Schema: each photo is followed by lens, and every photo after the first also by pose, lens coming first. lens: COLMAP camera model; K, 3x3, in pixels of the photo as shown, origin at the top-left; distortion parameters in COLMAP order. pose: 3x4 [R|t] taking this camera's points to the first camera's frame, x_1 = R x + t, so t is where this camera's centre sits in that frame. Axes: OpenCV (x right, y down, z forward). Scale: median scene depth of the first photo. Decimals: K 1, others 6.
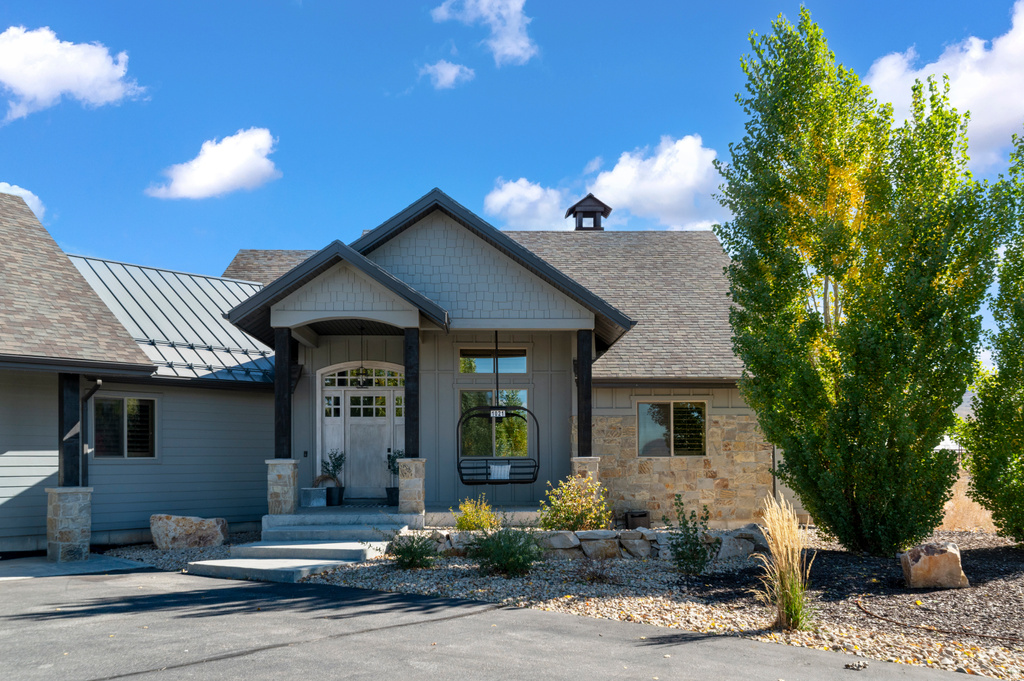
lens RADIAL K [[873.8, 0, 511.6], [0, 873.8, 444.4], [0, 0, 1]] dist [0.051159, -0.001165]
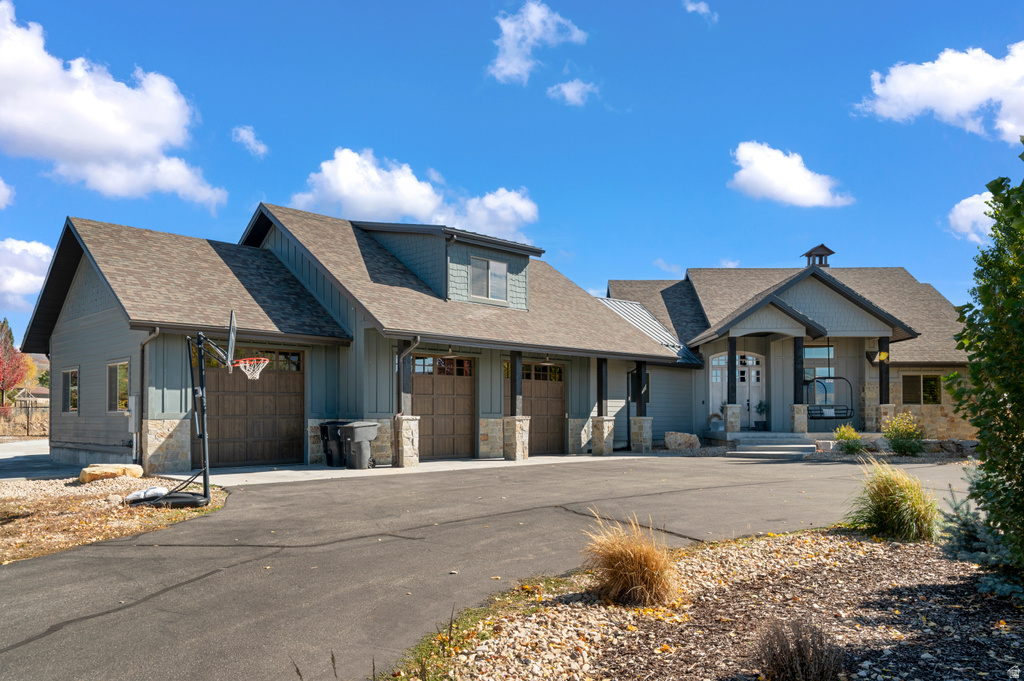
lens RADIAL K [[770.4, 0, 518.0], [0, 770.4, 405.3], [0, 0, 1]] dist [0.046487, 0.001283]
pose [[0.999174, 0.005095, -0.040313, -0.651270], [-0.004965, 0.999982, 0.003318, 0.015098], [0.040329, -0.003115, 0.999182, -0.718369]]
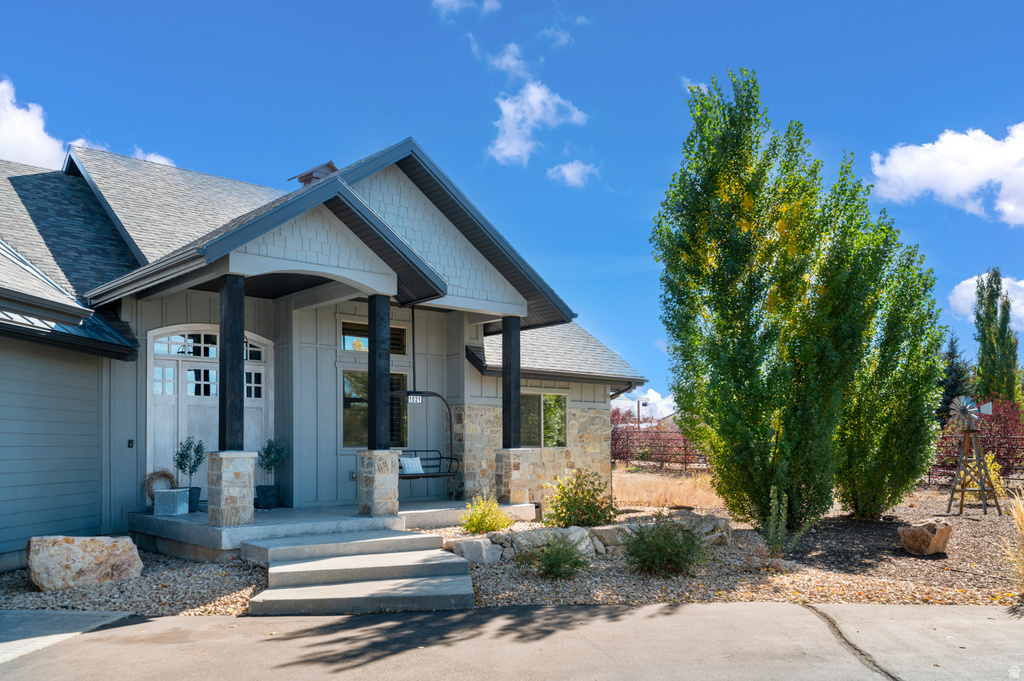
lens RADIAL K [[866.3, 0, 514.3], [0, 866.3, 421.2], [0, 0, 1]] dist [0.058572, 0.000414]
pose [[0.773387, 0.020362, 0.633607, -0.532692], [-0.012570, 0.999780, -0.016787, 0.000453], [-0.633810, 0.005019, 0.773473, 0.267736]]
